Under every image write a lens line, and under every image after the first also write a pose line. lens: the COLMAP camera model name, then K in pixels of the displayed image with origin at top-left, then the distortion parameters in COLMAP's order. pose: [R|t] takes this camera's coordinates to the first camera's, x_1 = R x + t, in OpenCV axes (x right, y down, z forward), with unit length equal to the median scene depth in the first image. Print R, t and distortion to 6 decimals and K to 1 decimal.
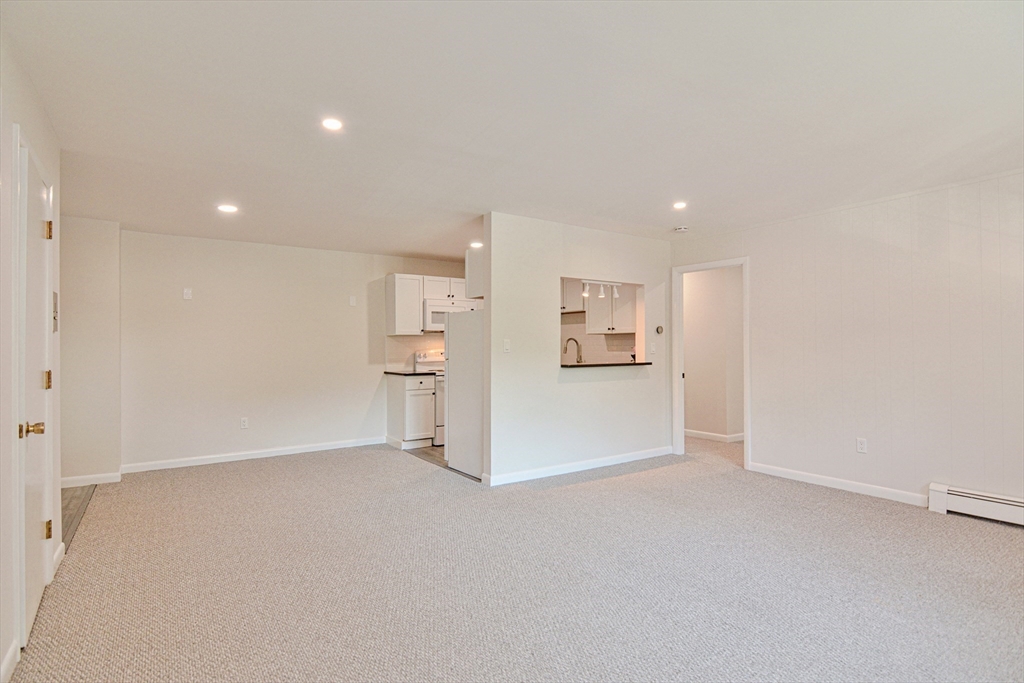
lens RADIAL K [[511.5, 0, 506.2], [0, 511.5, 341.3], [0, 0, 1]] dist [0.002794, -0.011110]
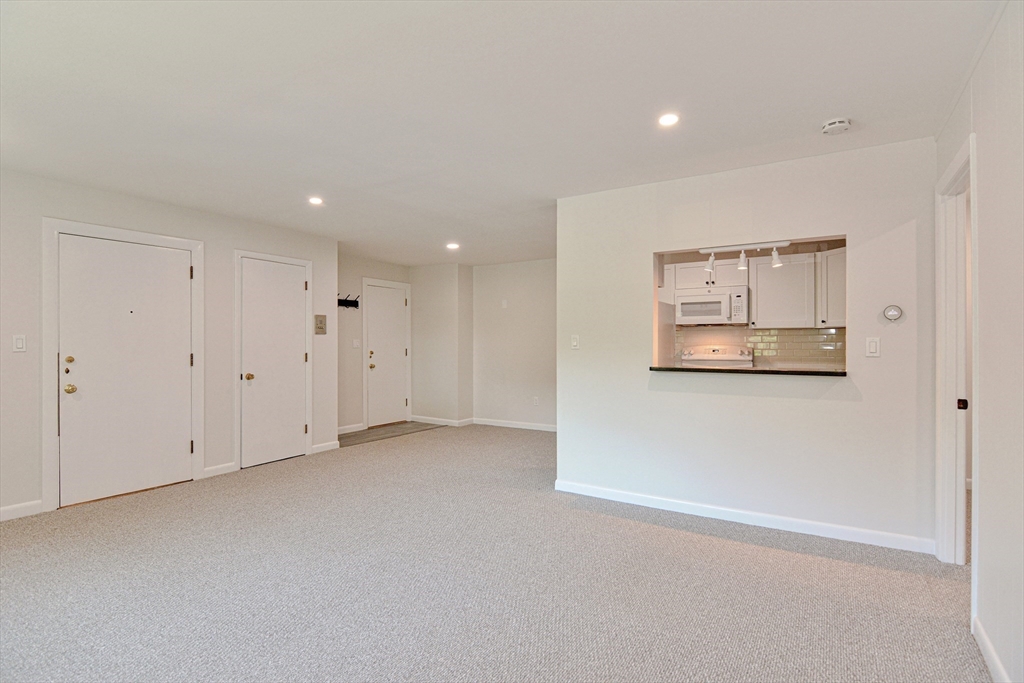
lens RADIAL K [[507.4, 0, 510.4], [0, 507.4, 339.9], [0, 0, 1]] dist [0.002834, -0.009236]
pose [[0.404641, -0.000140, -0.914476, 0.782278], [0.005979, 0.999979, 0.002493, 0.002609], [0.914456, -0.006476, 0.404634, 0.534280]]
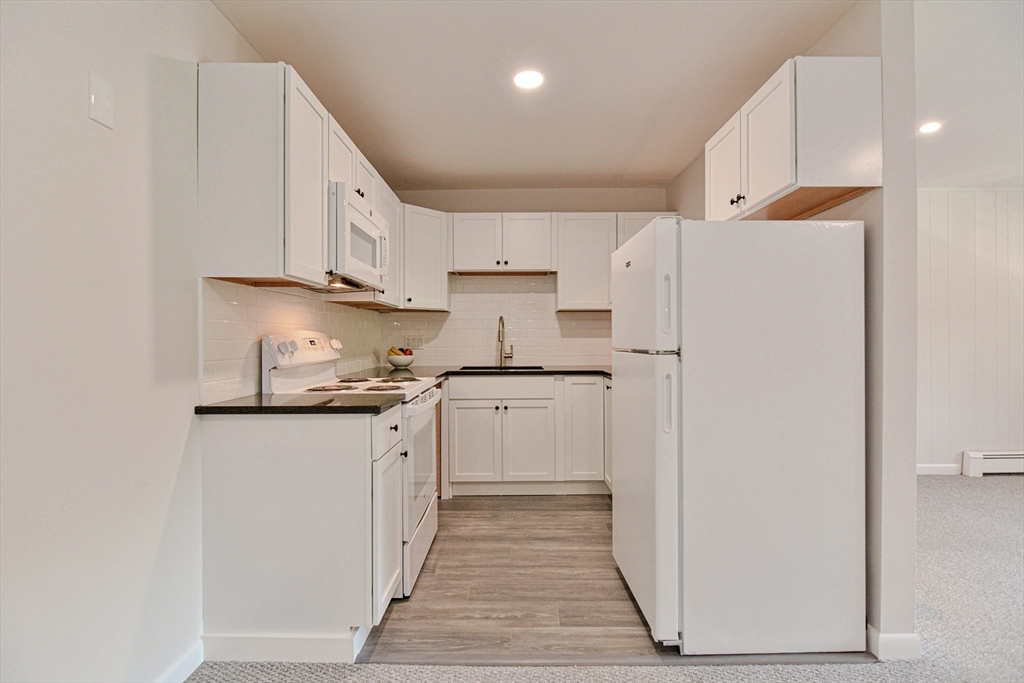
lens RADIAL K [[509.0, 0, 512.0], [0, 509.0, 341.5], [0, 0, 1]] dist [0.002580, -0.010201]
pose [[0.554396, -0.000036, 0.832253, -0.546125], [-0.007258, 0.999962, 0.004878, 0.031746], [-0.832222, -0.008745, 0.554374, 1.031047]]
